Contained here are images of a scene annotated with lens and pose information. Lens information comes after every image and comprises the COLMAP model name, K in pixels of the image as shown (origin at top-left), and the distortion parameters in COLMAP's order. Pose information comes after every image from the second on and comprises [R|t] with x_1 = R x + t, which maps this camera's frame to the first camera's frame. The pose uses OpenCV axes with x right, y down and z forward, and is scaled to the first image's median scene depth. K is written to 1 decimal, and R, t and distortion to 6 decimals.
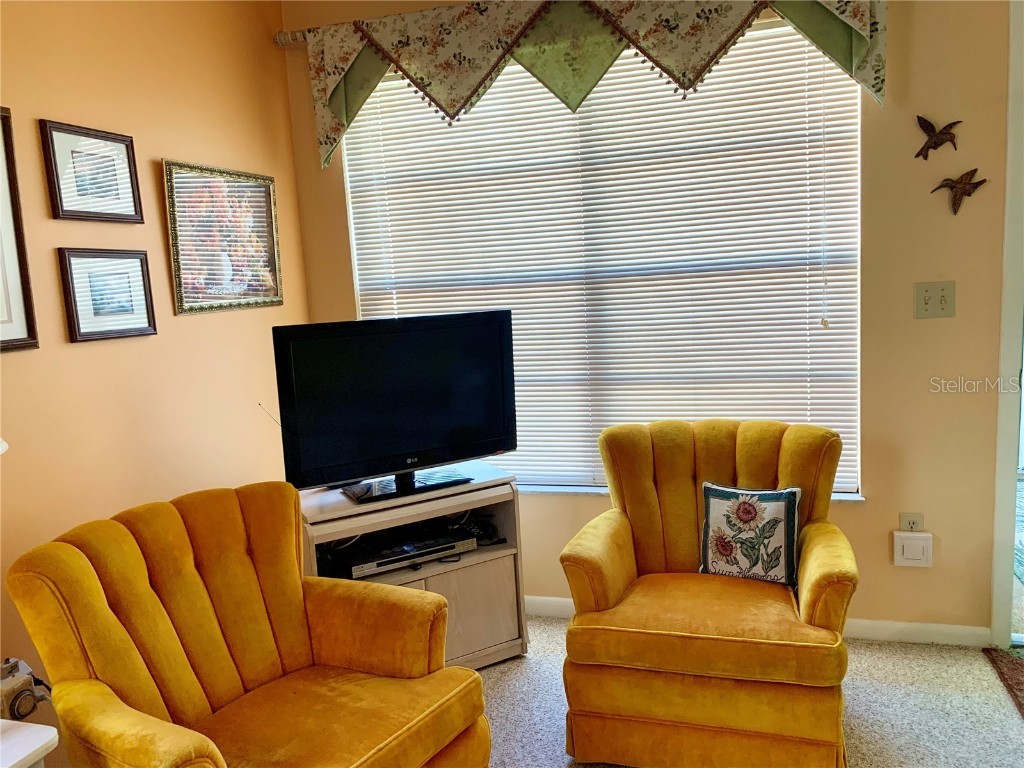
lens RADIAL K [[778.1, 0, 513.6], [0, 778.1, 386.5], [0, 0, 1]] dist [-0.006724, 0.004976]
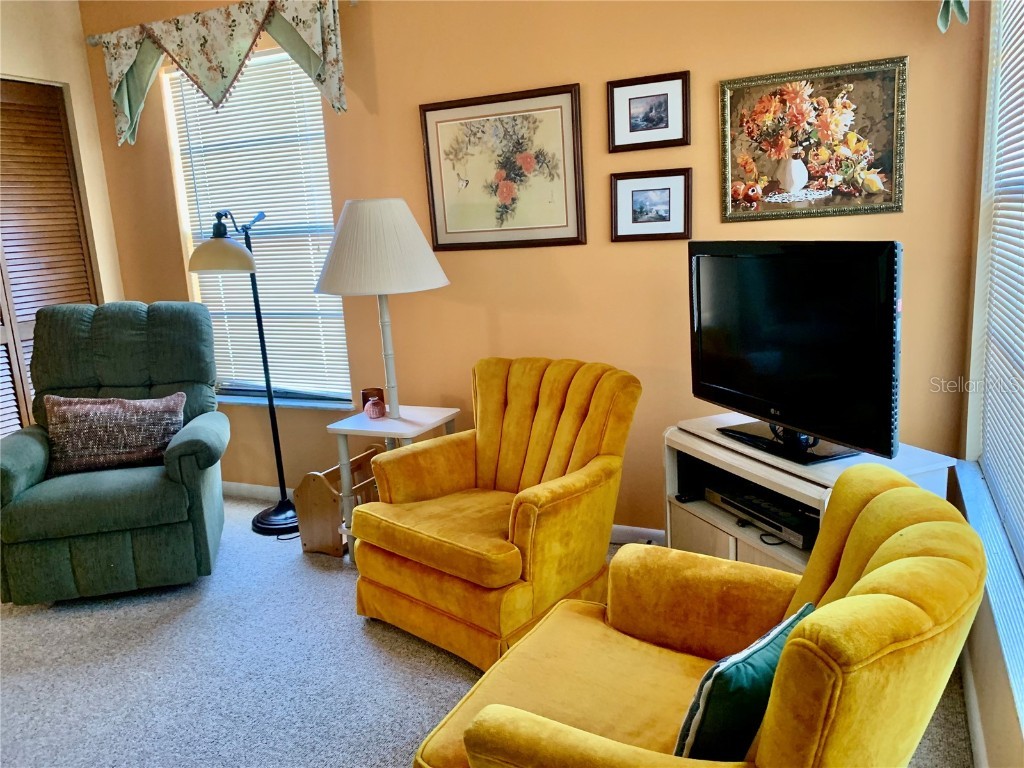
lens RADIAL K [[778.1, 0, 512.0], [0, 778.1, 381.9], [0, 0, 1]] dist [-0.006724, 0.004976]
pose [[-0.129123, 0.265609, -0.955395, 0.791733], [-0.067020, 0.958920, 0.275646, -0.170345], [0.989361, 0.099623, -0.106017, 0.887469]]
